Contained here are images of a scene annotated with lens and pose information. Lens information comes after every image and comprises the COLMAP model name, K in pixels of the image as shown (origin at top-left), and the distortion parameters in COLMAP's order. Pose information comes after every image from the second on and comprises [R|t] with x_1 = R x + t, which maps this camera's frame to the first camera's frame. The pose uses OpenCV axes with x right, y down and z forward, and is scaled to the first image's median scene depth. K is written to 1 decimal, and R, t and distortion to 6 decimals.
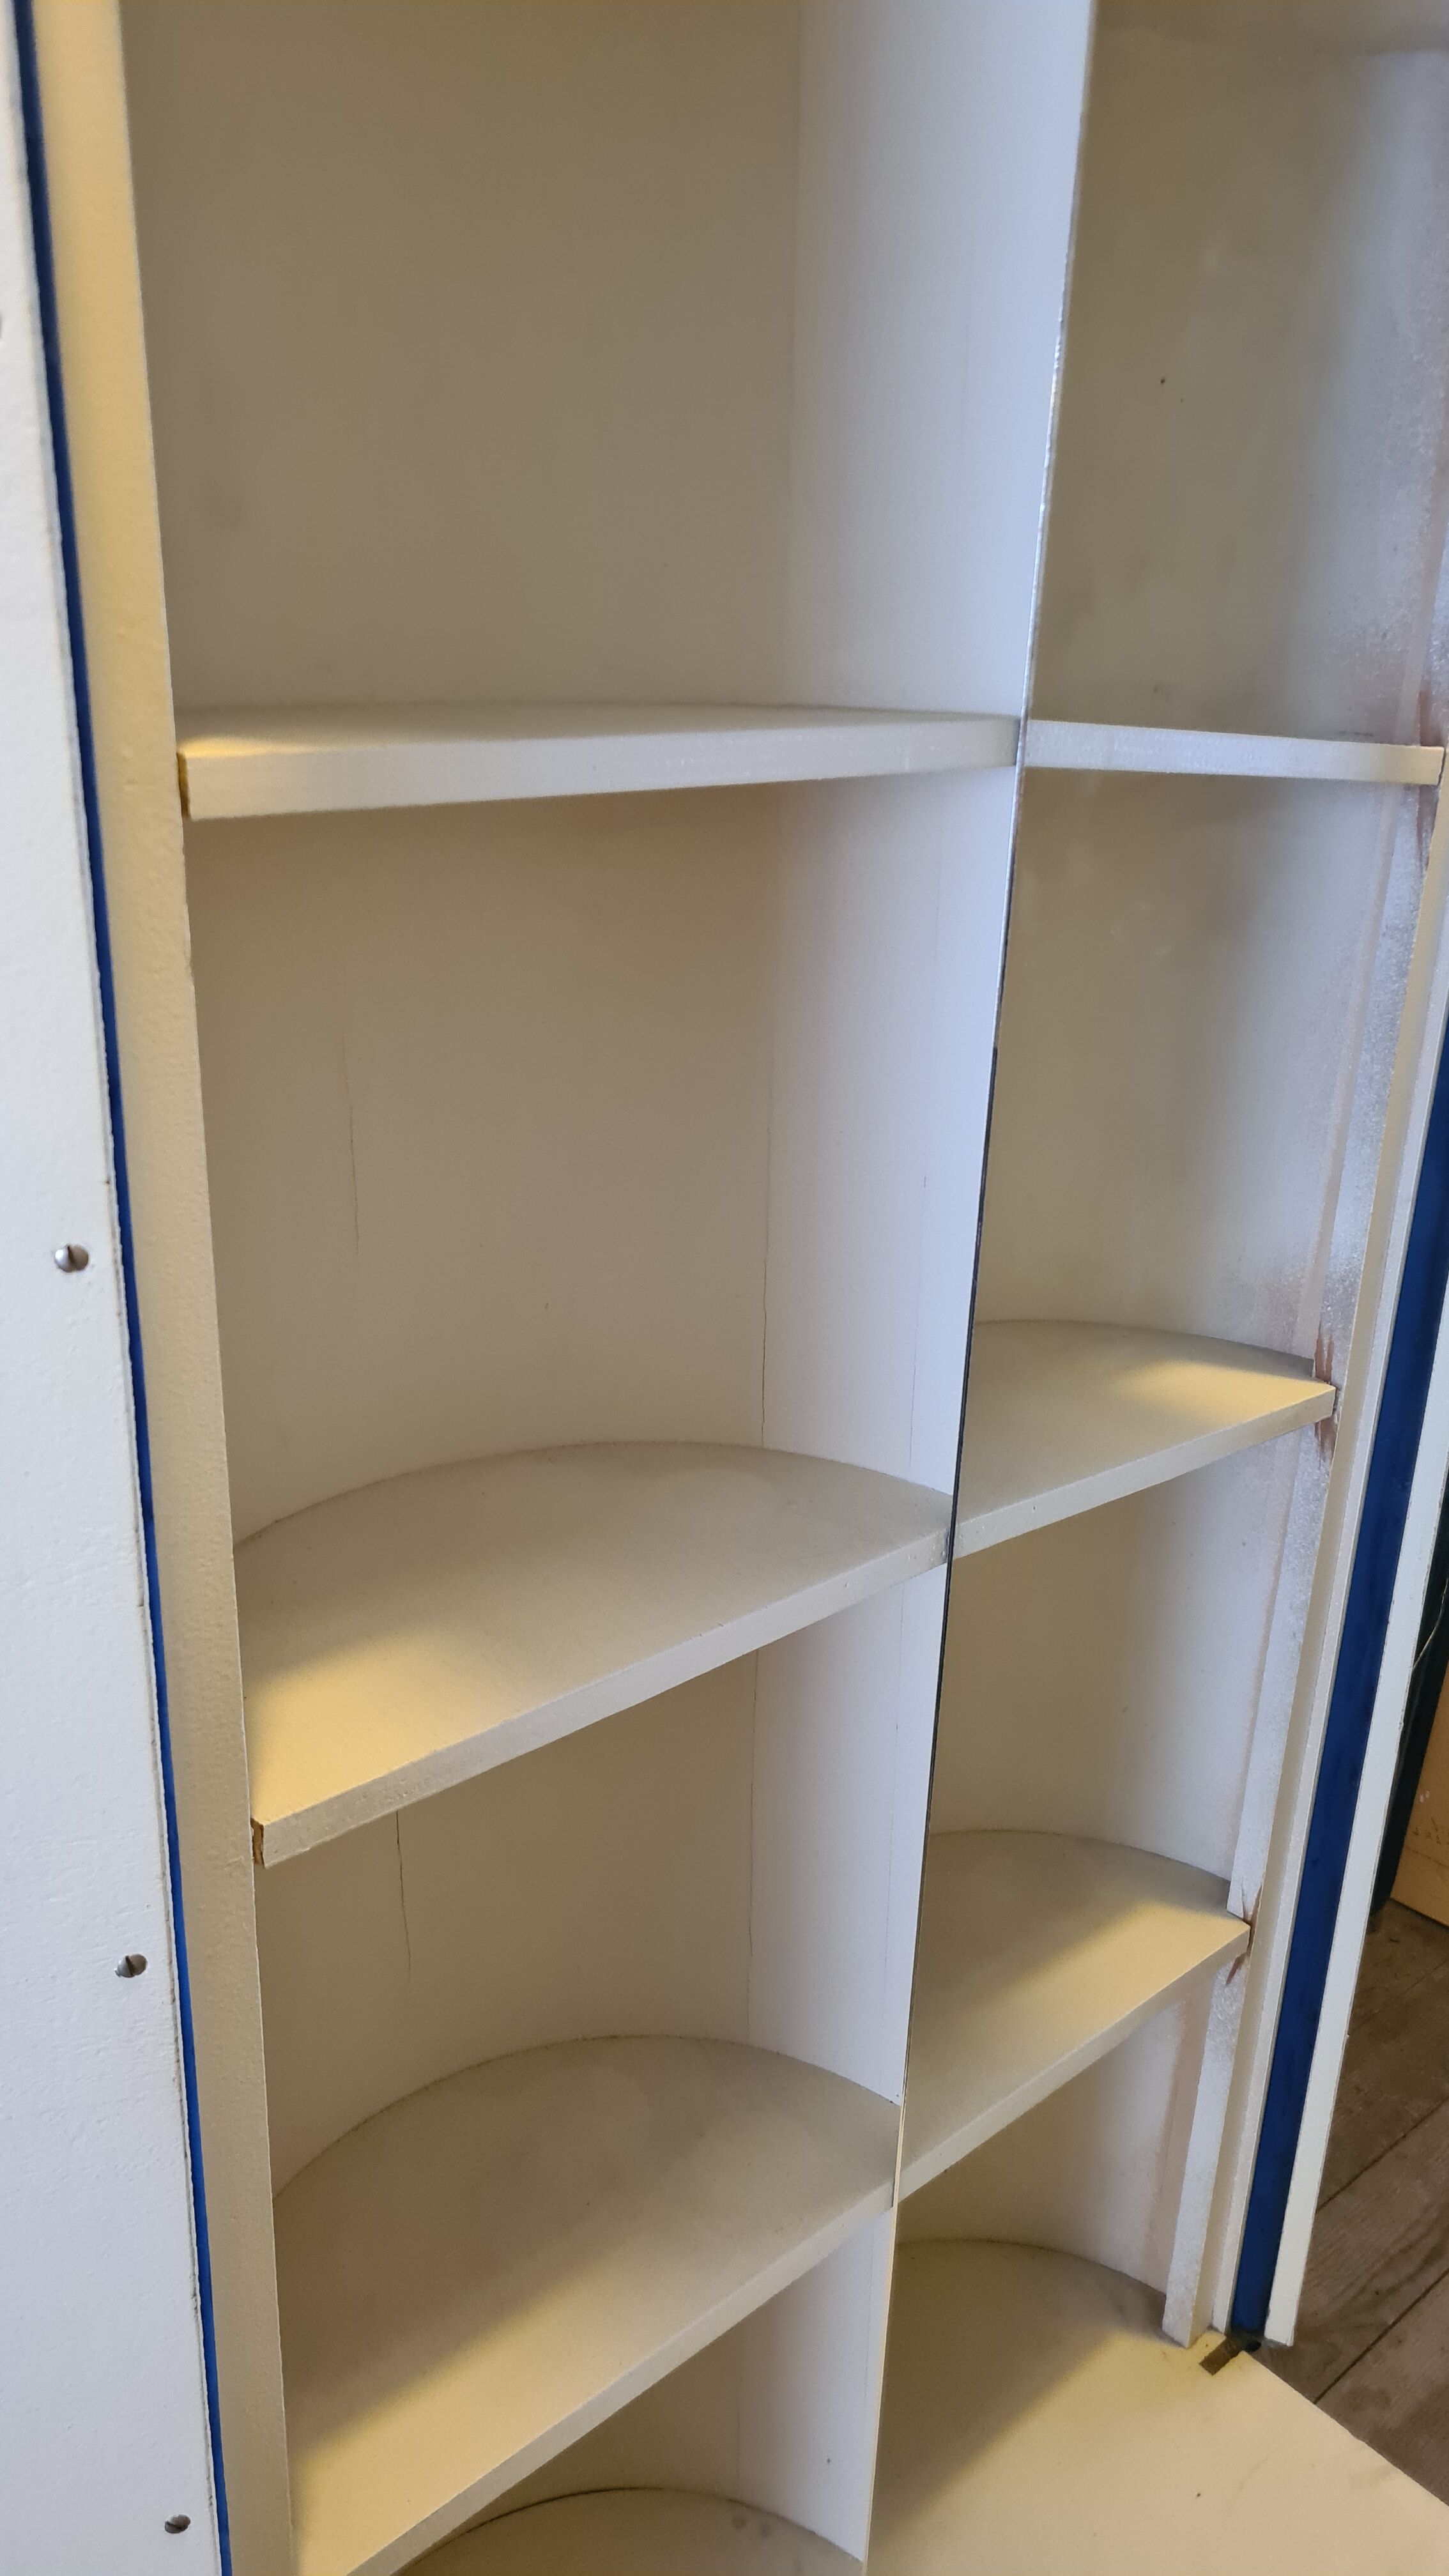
lens RADIAL K [[1935.5, 0, 720.7], [0, 1935.5, 1280.3], [0, 0, 1]] dist [0.060211, -0.050758]
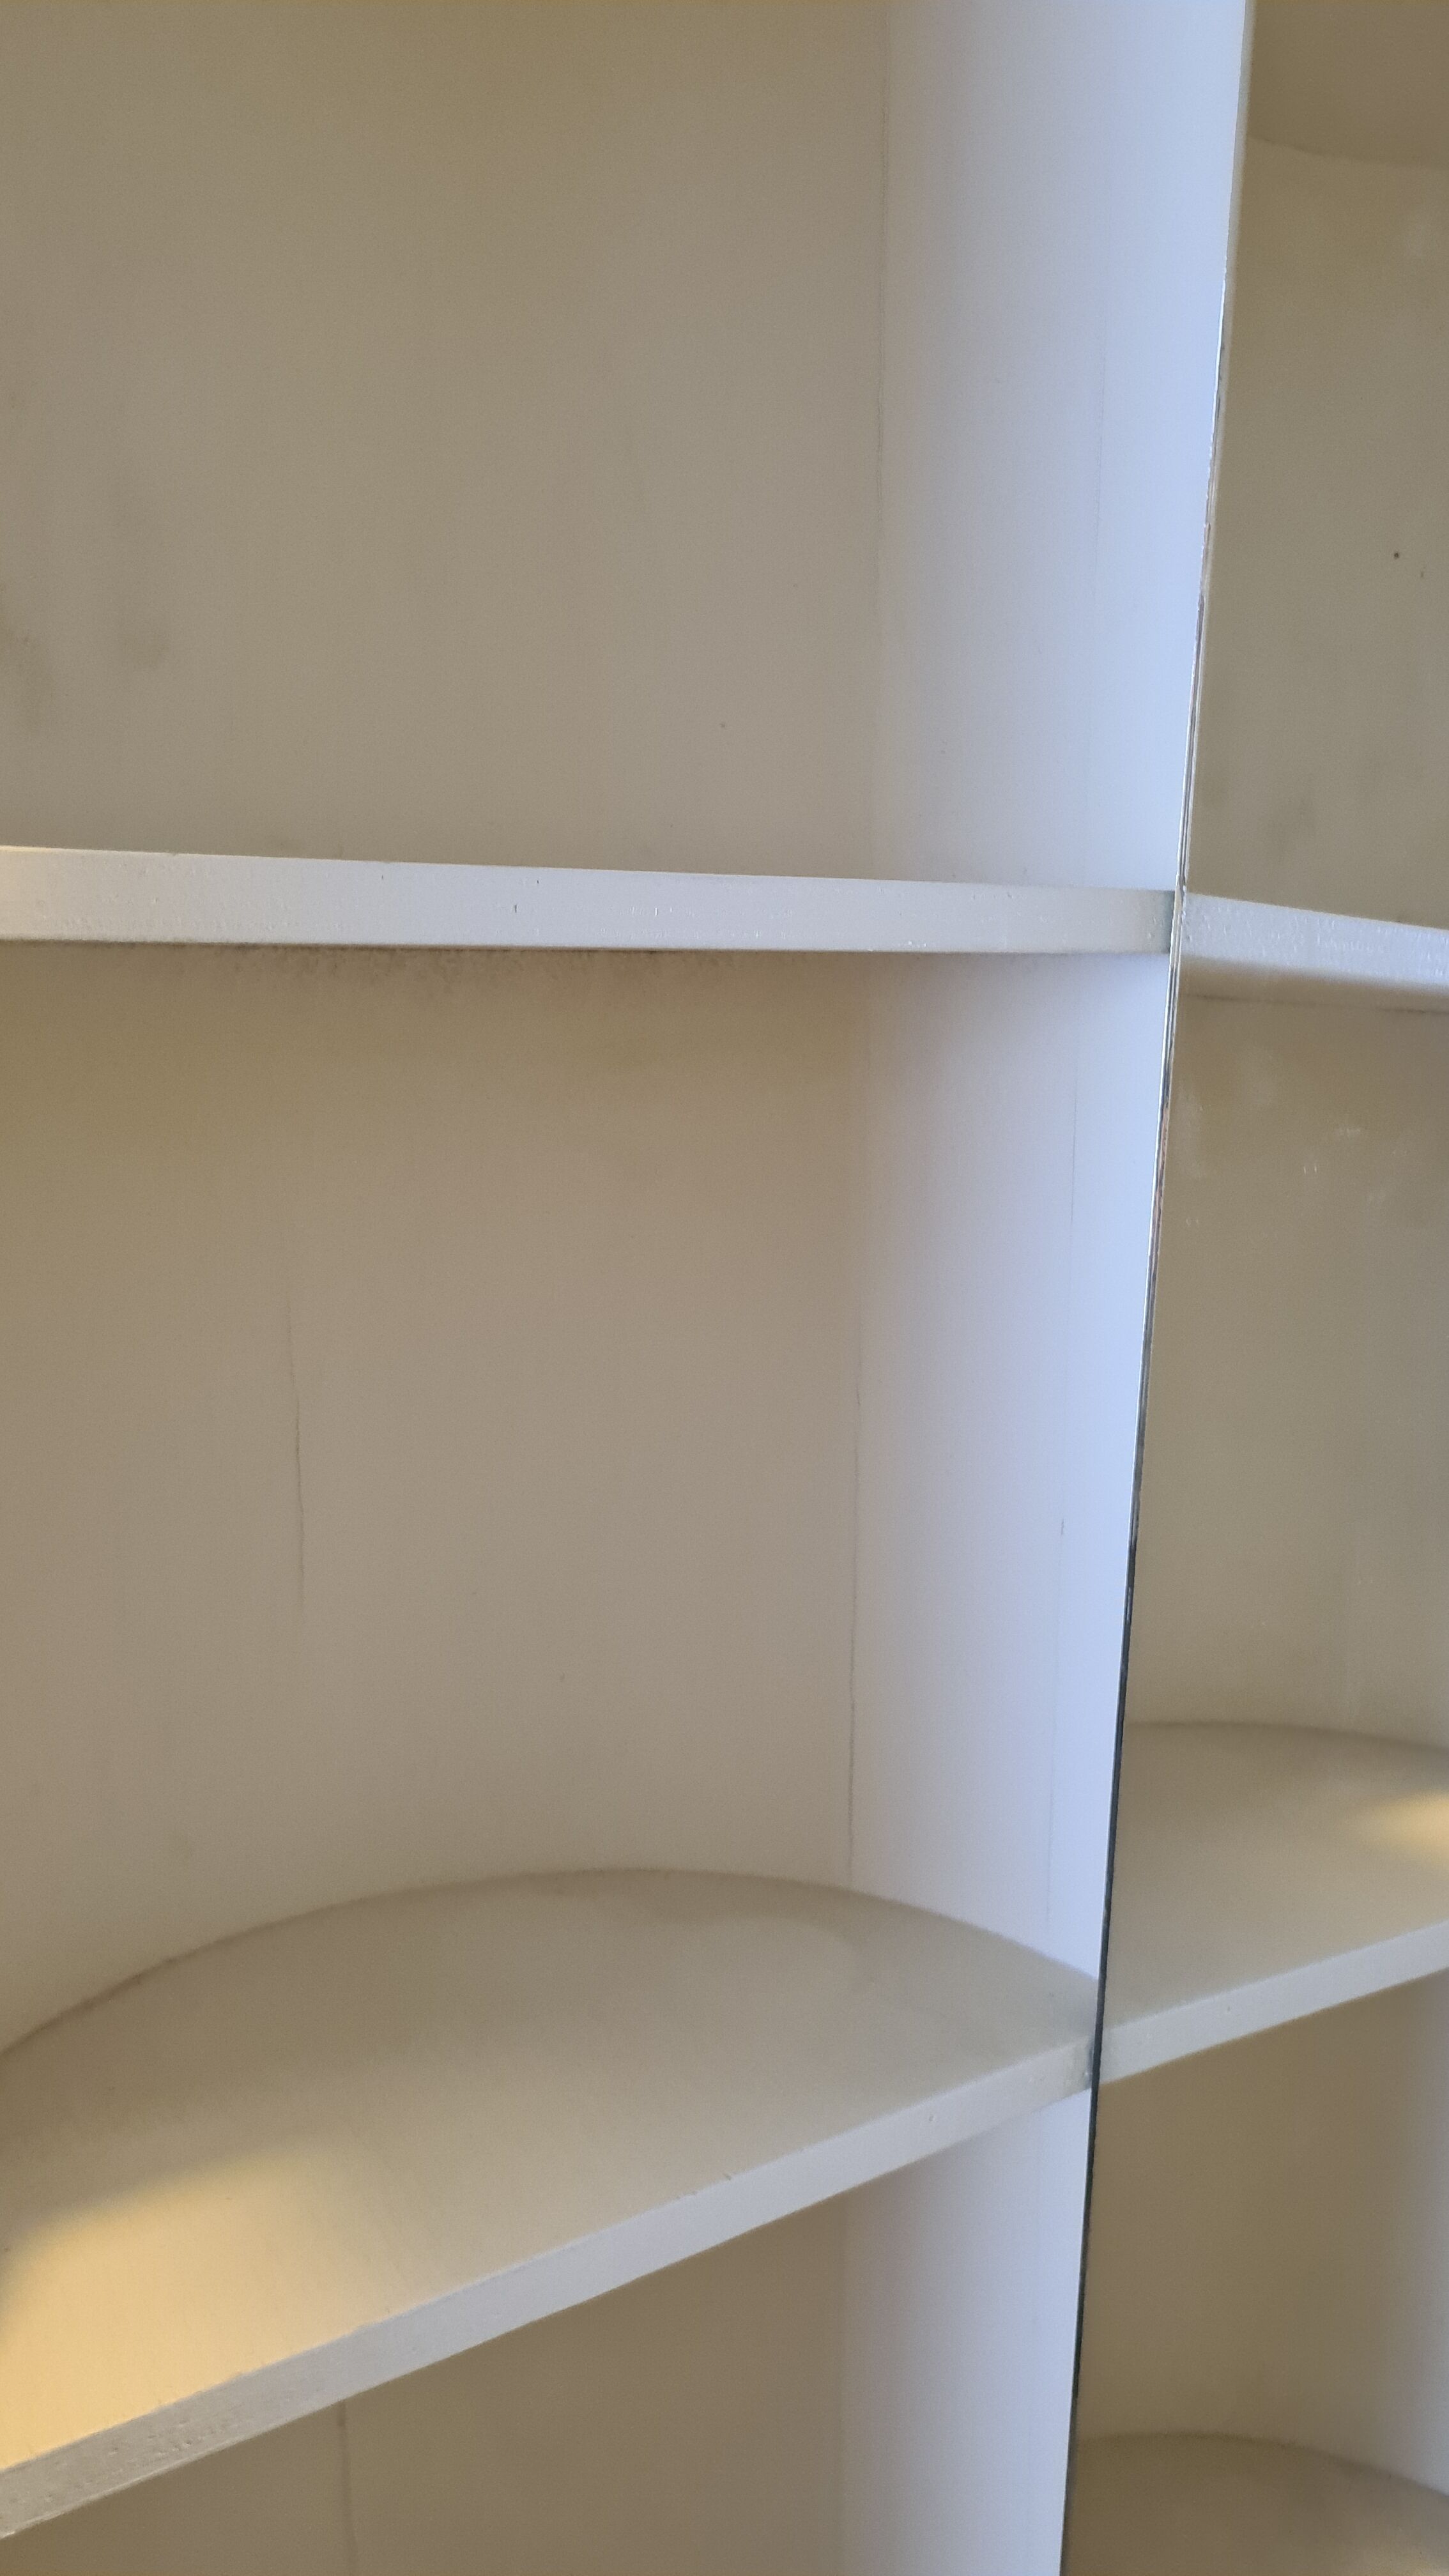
lens RADIAL K [[1935.5, 0, 728.2], [0, 1935.5, 1281.4], [0, 0, 1]] dist [0.060211, -0.050758]
pose [[0.990098, 0.015787, -0.139486, 0.083513], [-0.041925, 0.981561, -0.186497, -0.000127], [0.133970, 0.190498, 0.972503, 0.263138]]
